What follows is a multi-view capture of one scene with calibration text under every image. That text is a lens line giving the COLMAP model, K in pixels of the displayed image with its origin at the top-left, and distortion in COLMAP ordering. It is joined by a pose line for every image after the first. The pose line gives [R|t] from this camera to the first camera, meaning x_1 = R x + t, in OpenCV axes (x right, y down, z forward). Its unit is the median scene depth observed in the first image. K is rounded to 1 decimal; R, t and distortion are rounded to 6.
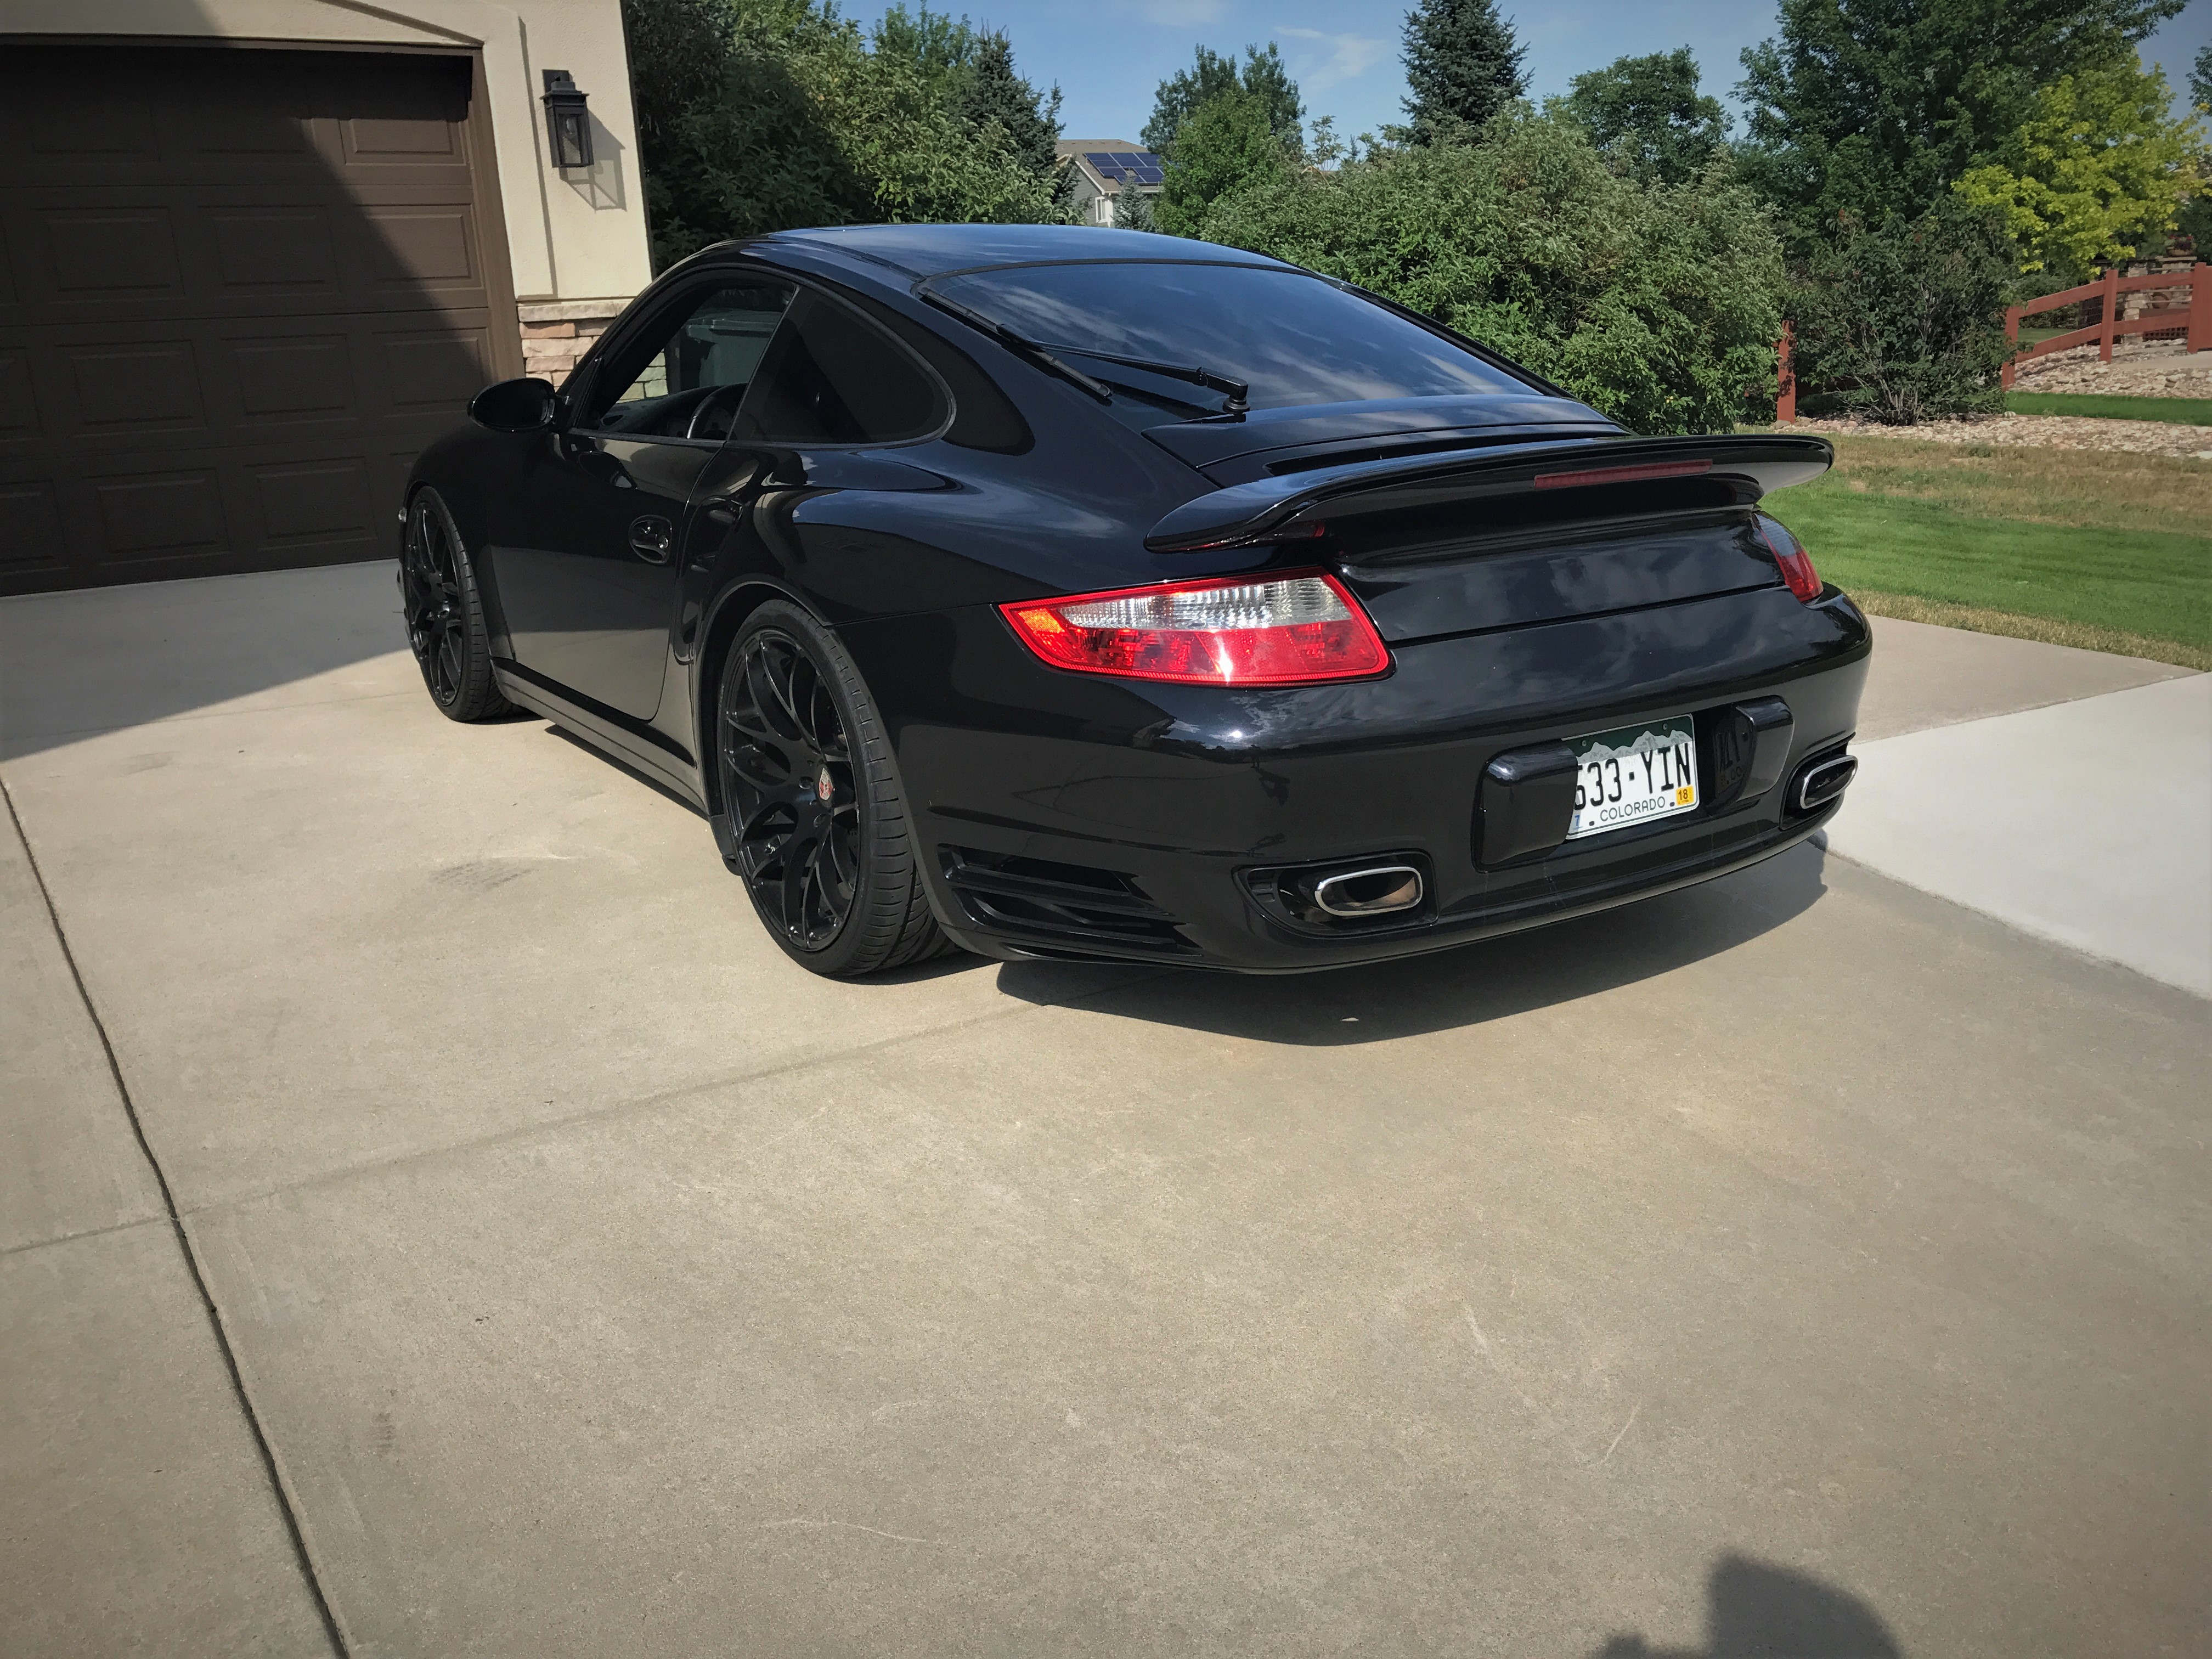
lens RADIAL K [[1803.5, 0, 1099.3], [0, 1803.5, 835.1], [0, 0, 1]] dist [0.008466, -0.009387]
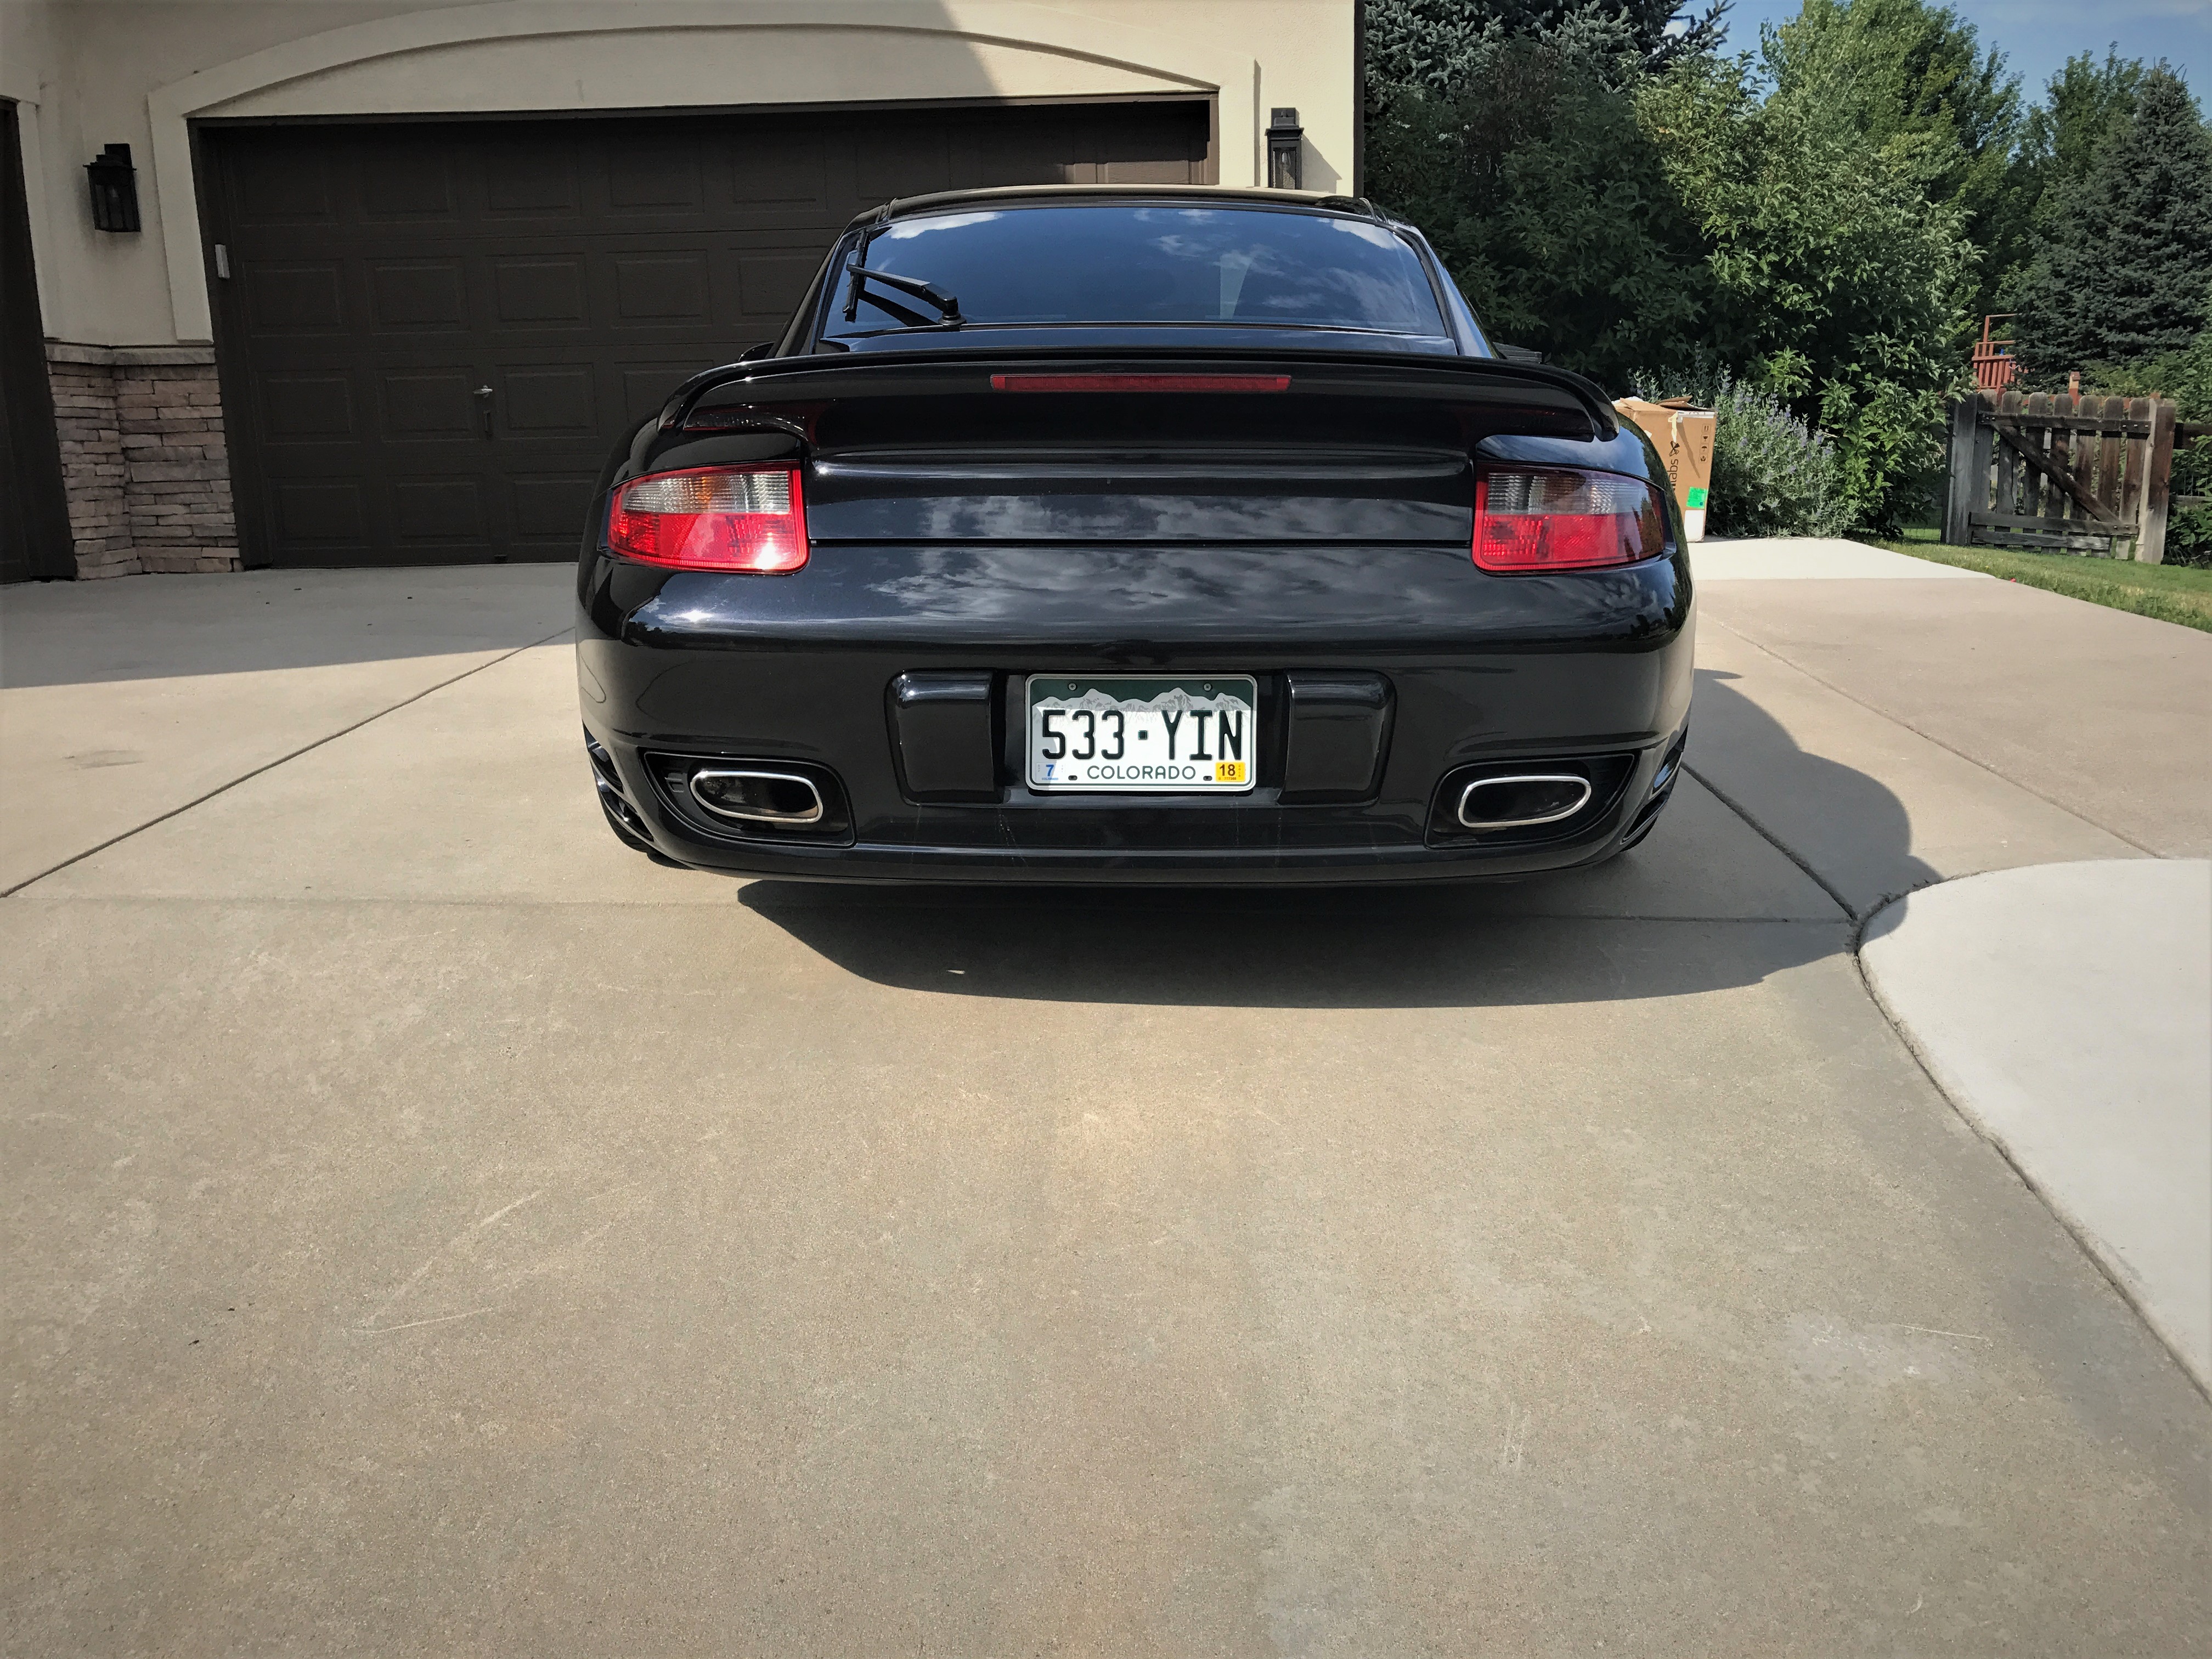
lens RADIAL K [[1803.5, 0, 1106.4], [0, 1803.5, 820.2], [0, 0, 1]] dist [0.008466, -0.009387]
pose [[0.831285, 0.147290, -0.535977, 0.745753], [-0.171630, 0.985151, 0.004533, 0.006740], [0.528686, 0.088222, 0.844220, 0.260192]]
